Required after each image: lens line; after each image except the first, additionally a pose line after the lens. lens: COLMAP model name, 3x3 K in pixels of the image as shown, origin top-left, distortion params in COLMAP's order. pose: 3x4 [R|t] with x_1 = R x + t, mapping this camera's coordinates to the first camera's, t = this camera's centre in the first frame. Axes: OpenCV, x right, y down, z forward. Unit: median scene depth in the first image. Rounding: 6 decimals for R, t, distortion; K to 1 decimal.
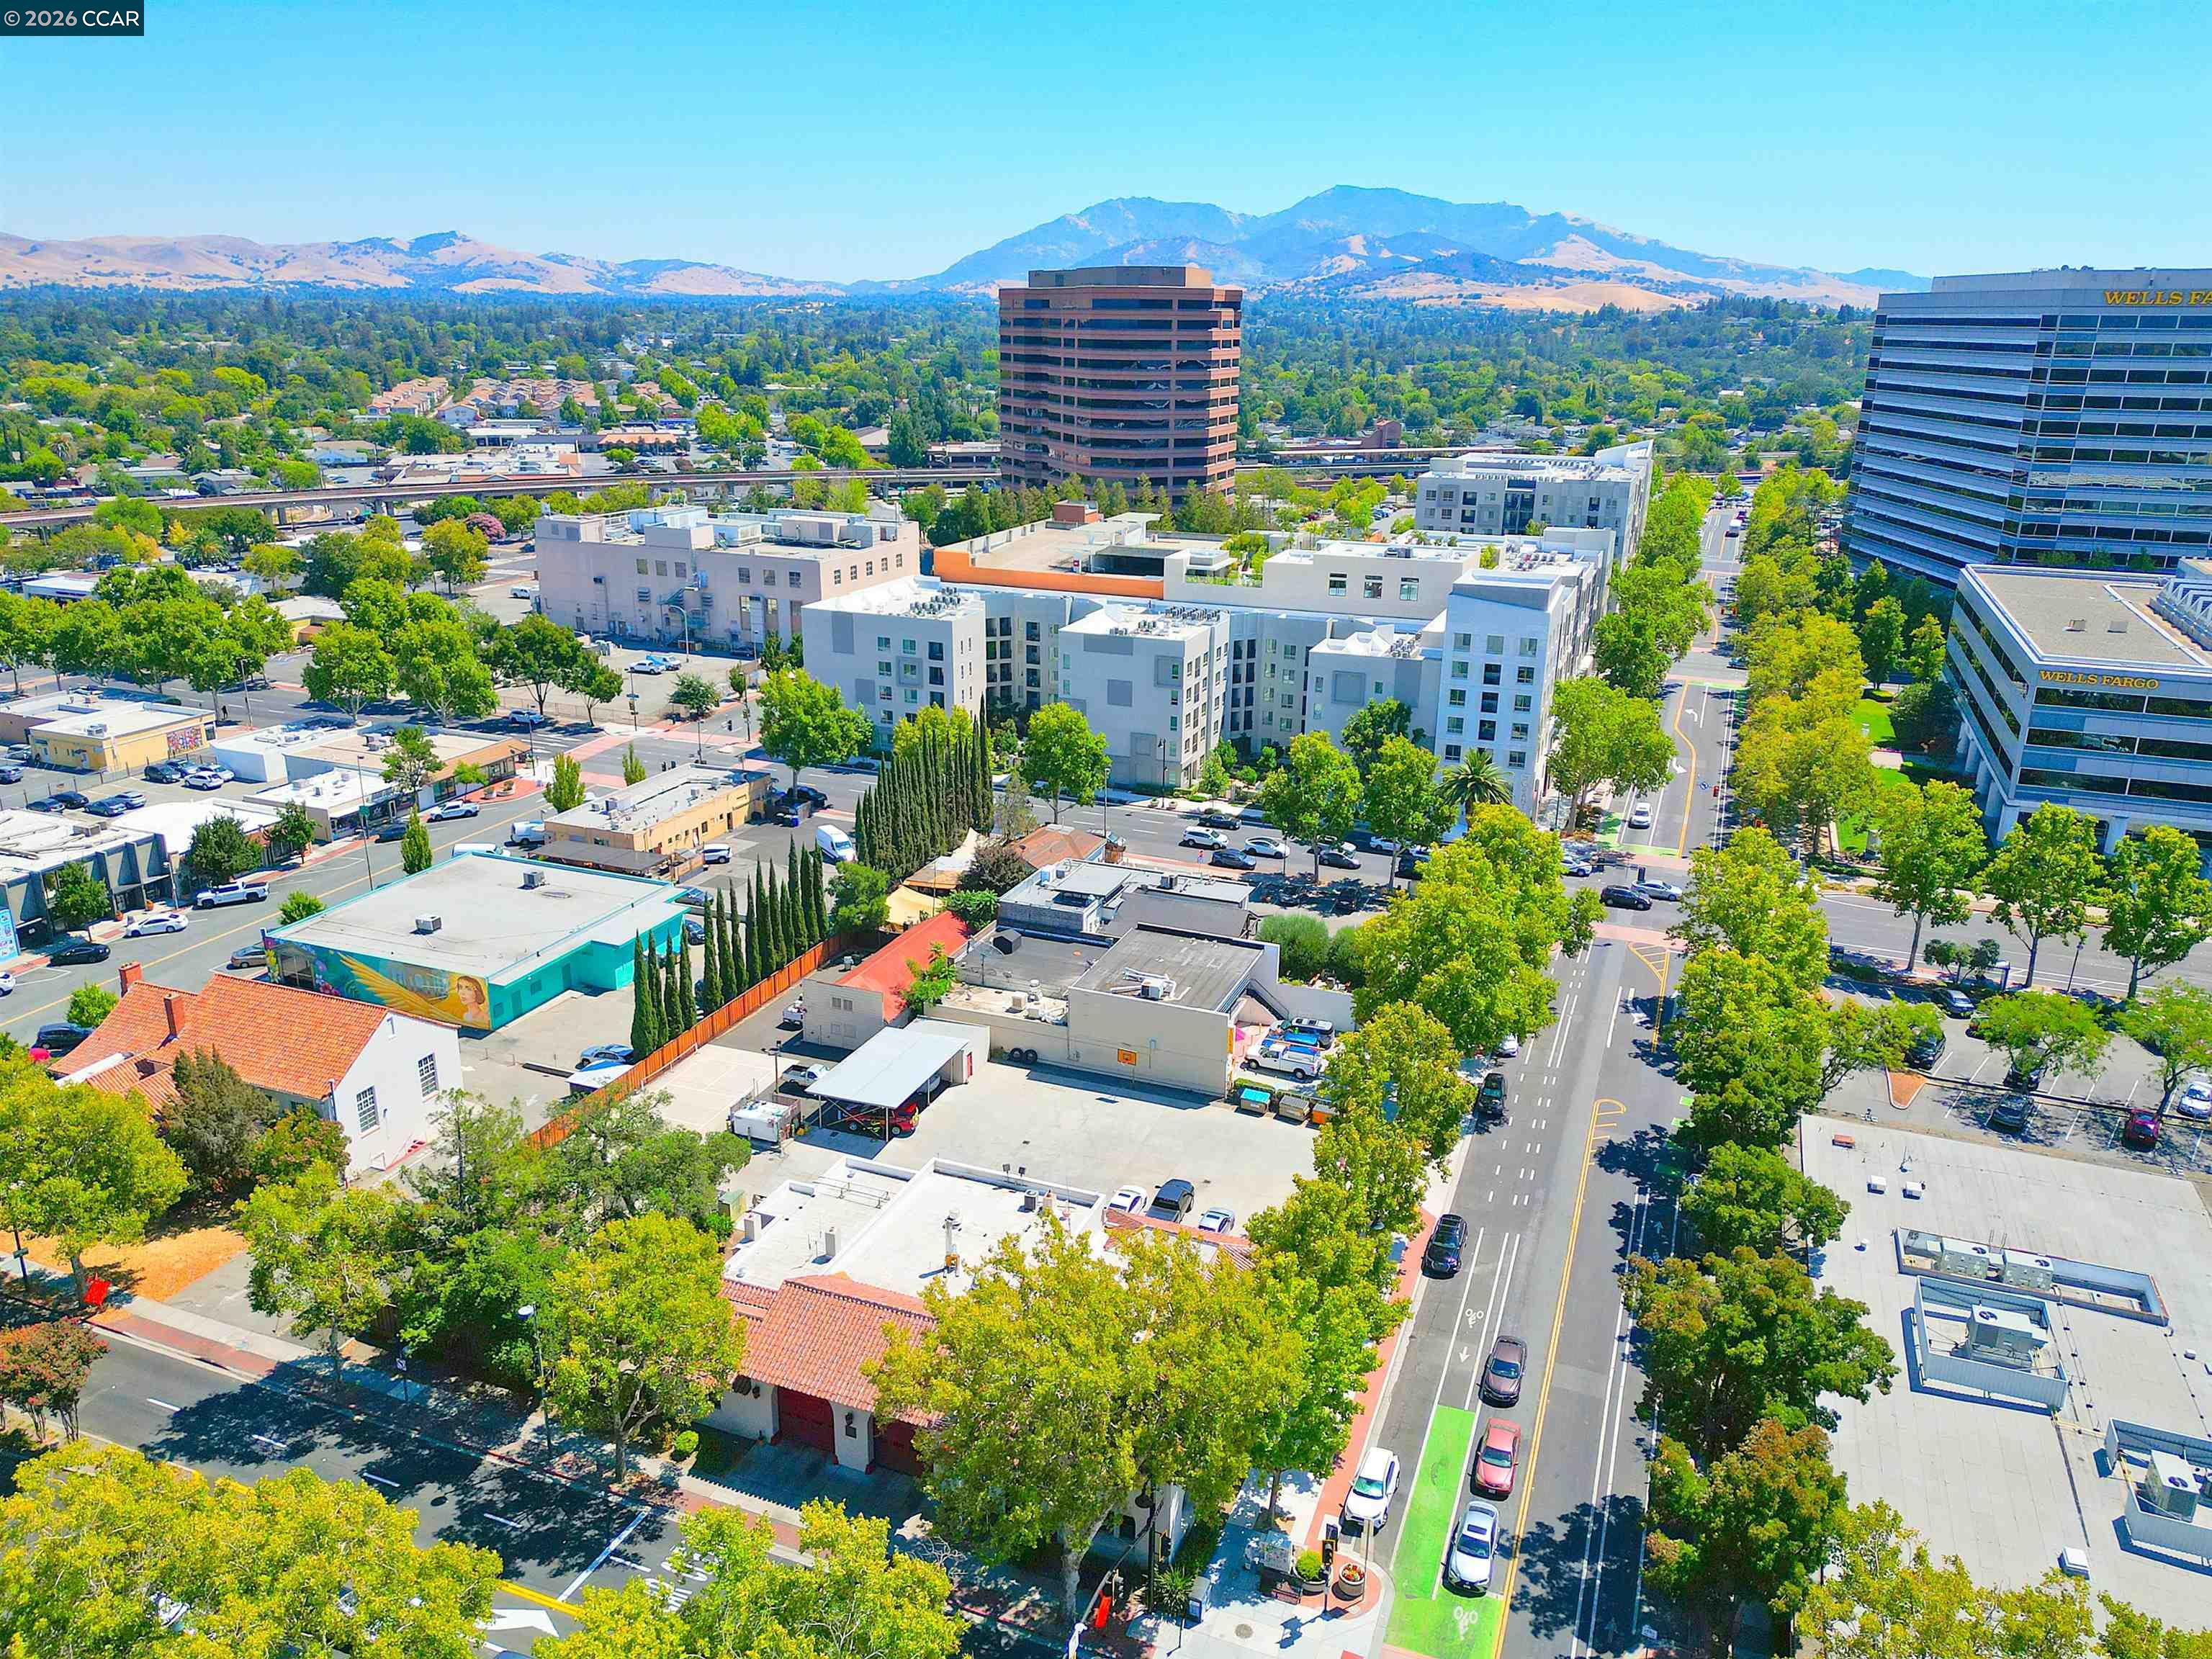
lens RADIAL K [[1559.8, 0, 1099.7], [0, 1559.8, 833.9], [0, 0, 1]] dist [0.060813, -0.052315]
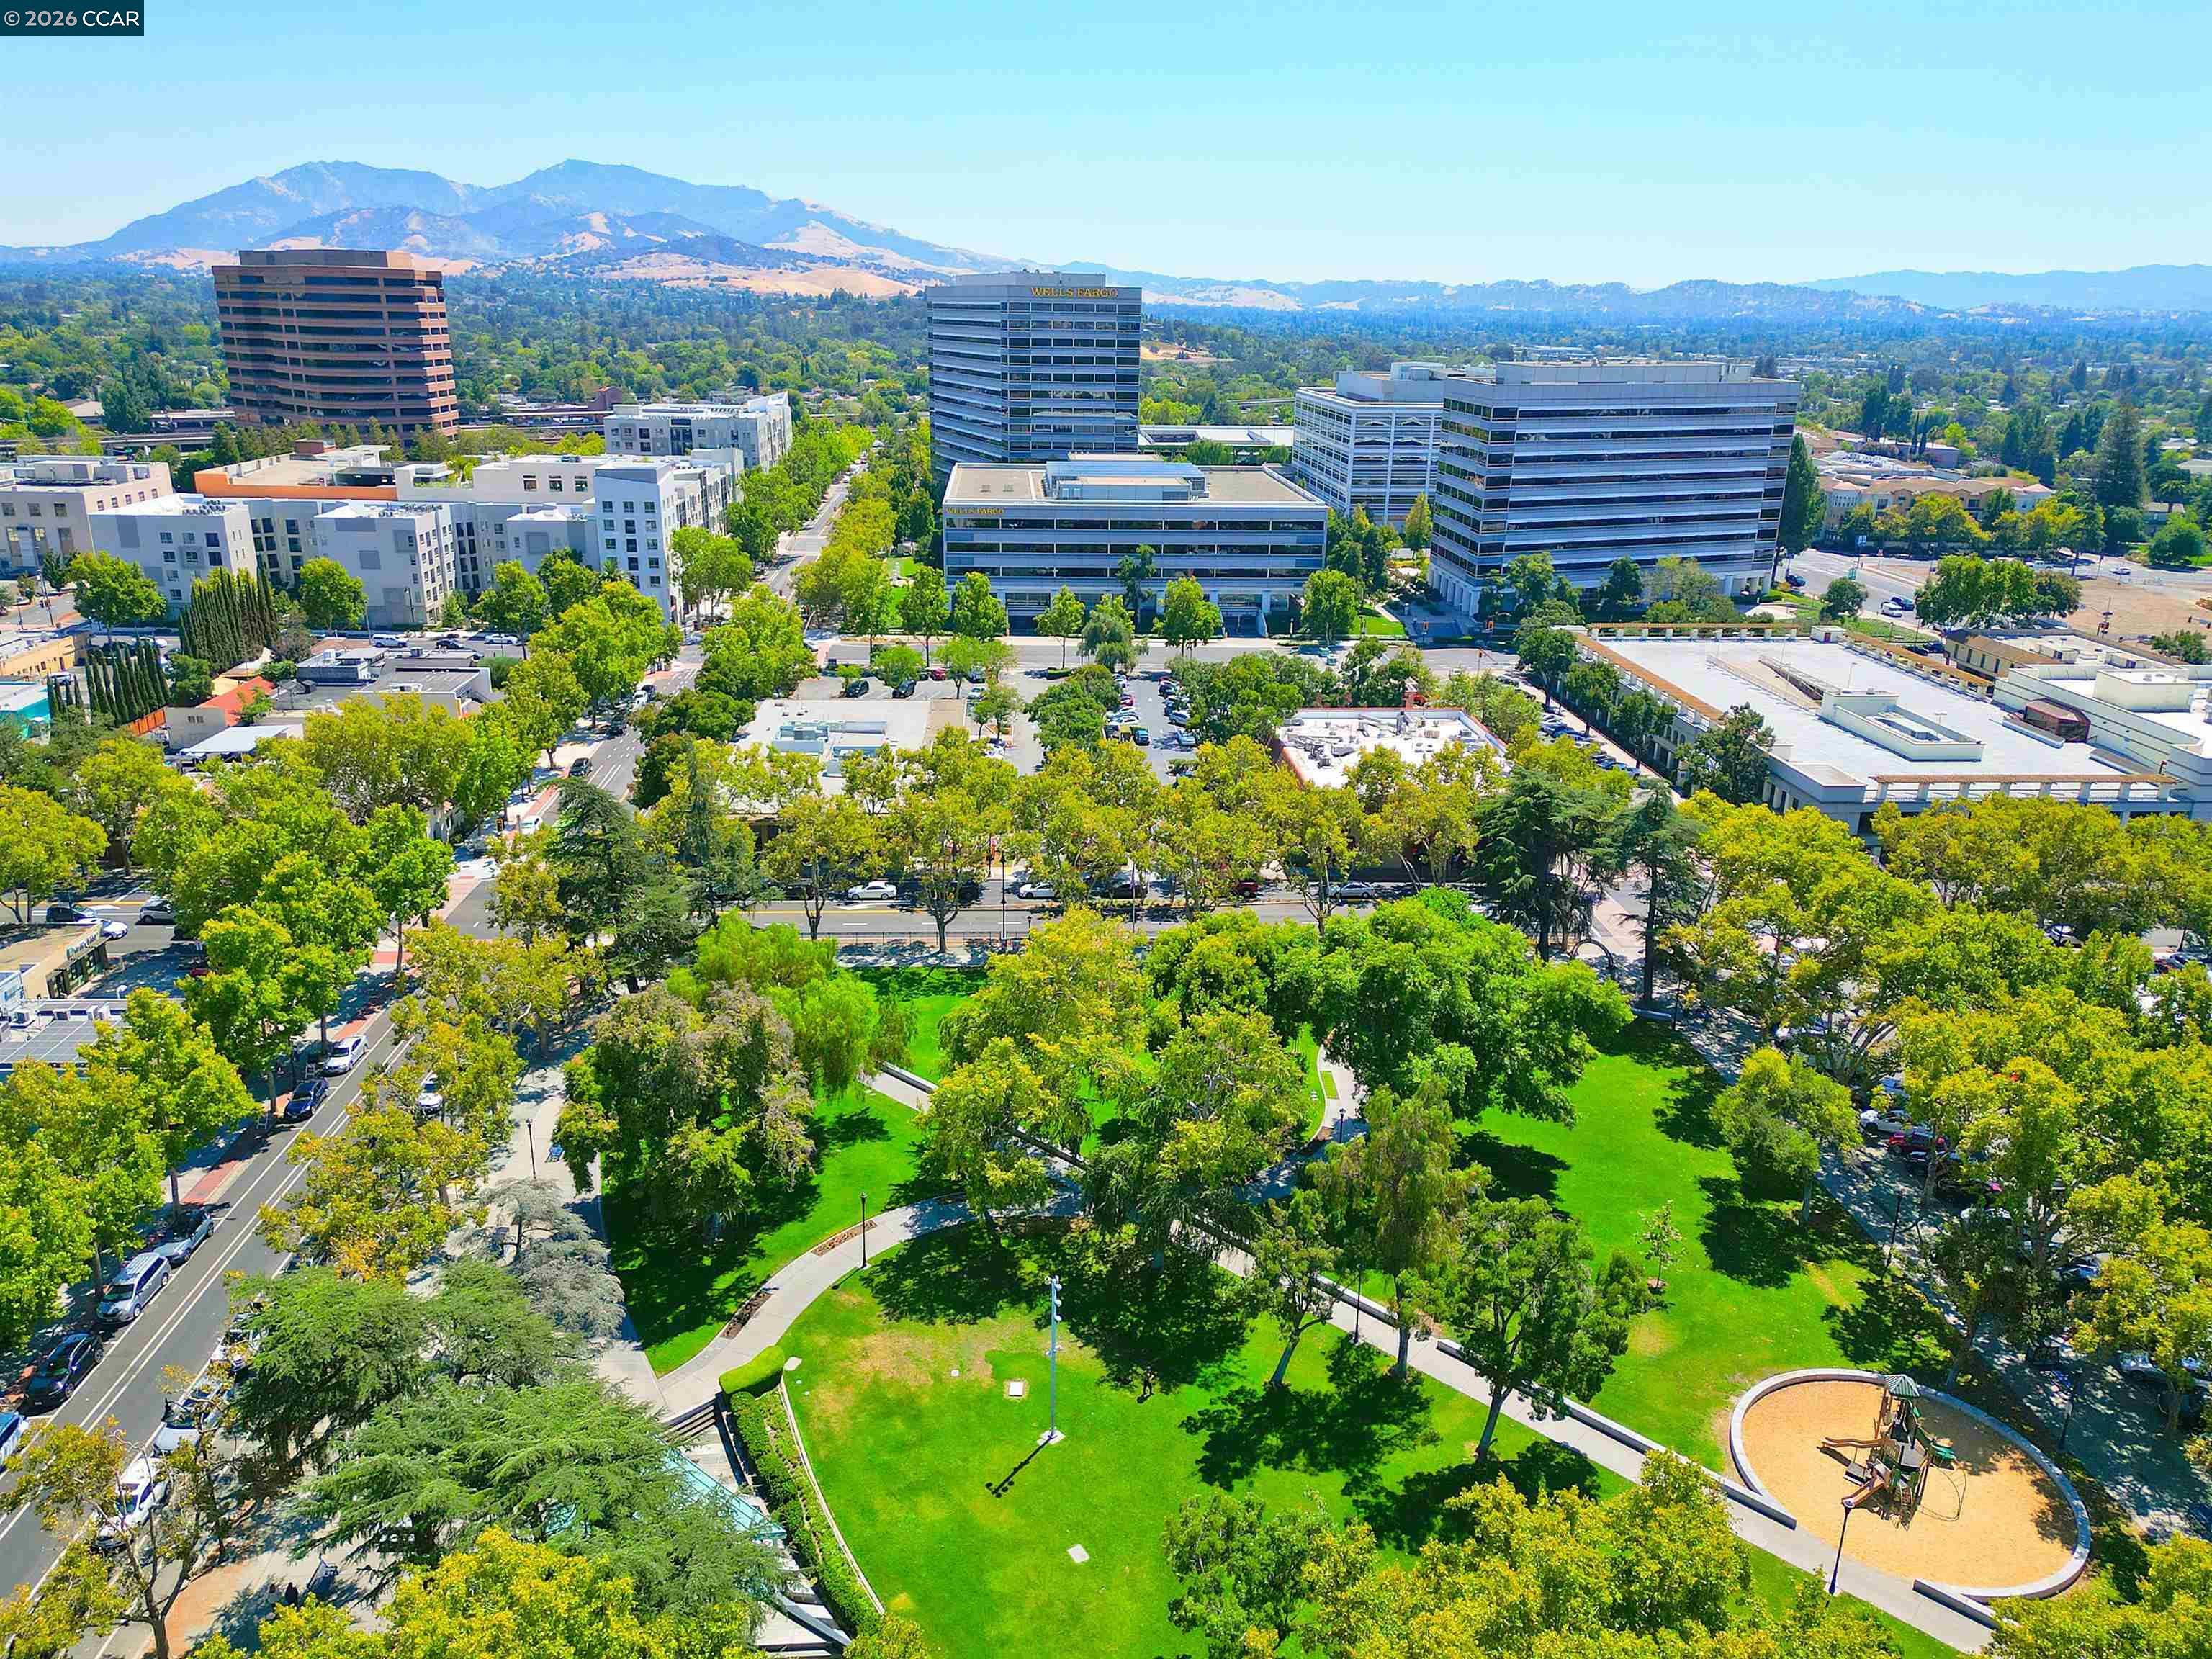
lens RADIAL K [[1559.8, 0, 1114.3], [0, 1559.8, 840.1], [0, 0, 1]] dist [0.060813, -0.052315]
pose [[0.903081, -0.134631, 0.407823, 0.003467], [0.129067, 0.990777, 0.041272, 0.139669], [-0.409618, 0.015365, 0.912128, -0.422624]]
